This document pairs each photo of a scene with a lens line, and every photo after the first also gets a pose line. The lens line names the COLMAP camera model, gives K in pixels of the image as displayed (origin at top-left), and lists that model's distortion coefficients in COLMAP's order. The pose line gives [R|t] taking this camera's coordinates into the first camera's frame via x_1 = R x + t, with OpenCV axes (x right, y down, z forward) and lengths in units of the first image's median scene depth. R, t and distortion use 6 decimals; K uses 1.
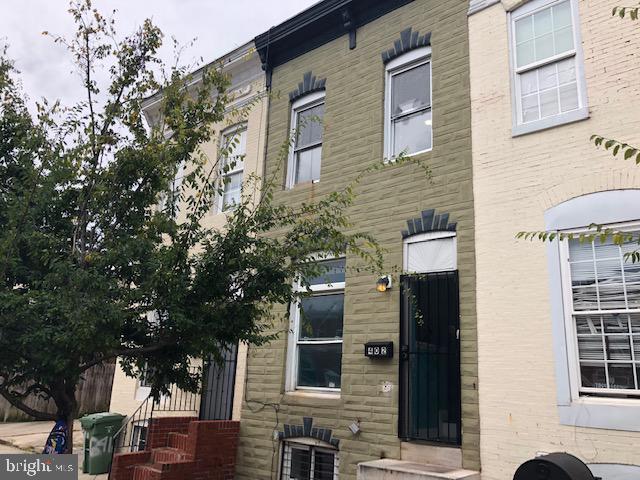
lens RADIAL K [[528.0, 0, 316.5], [0, 528.0, 241.9], [0, 0, 1]] dist [0.008263, -0.010442]
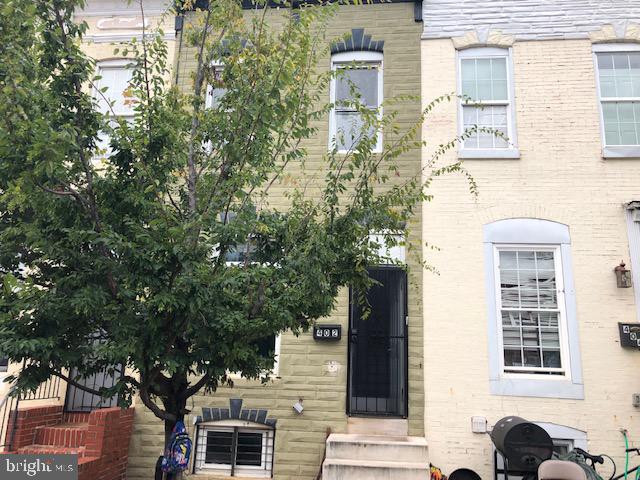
lens RADIAL K [[528.0, 0, 316.5], [0, 528.0, 241.9], [0, 0, 1]] dist [0.008263, -0.010442]
pose [[0.822678, 0.110749, 0.557616, -0.513536], [-0.142247, 0.989742, 0.013289, 0.017019], [-0.550424, -0.090252, 0.829993, 0.162040]]
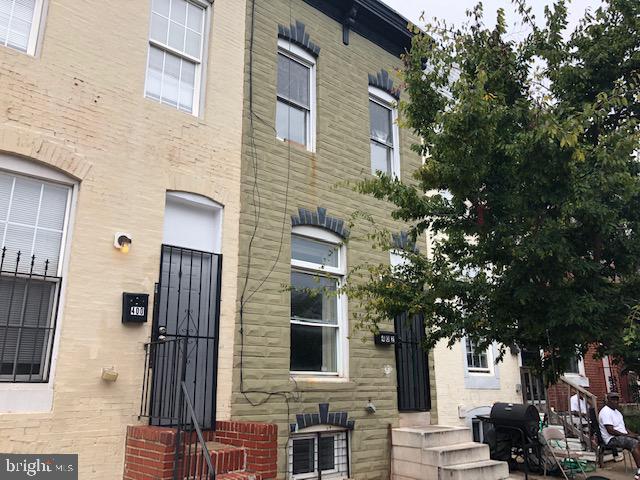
lens RADIAL K [[528.0, 0, 316.5], [0, 528.0, 241.9], [0, 0, 1]] dist [0.008263, -0.010442]
pose [[0.146058, 0.212162, 0.966258, -1.096559], [-0.253925, 0.952049, -0.170659, 0.245695], [-0.956132, -0.220431, 0.192928, 0.989155]]
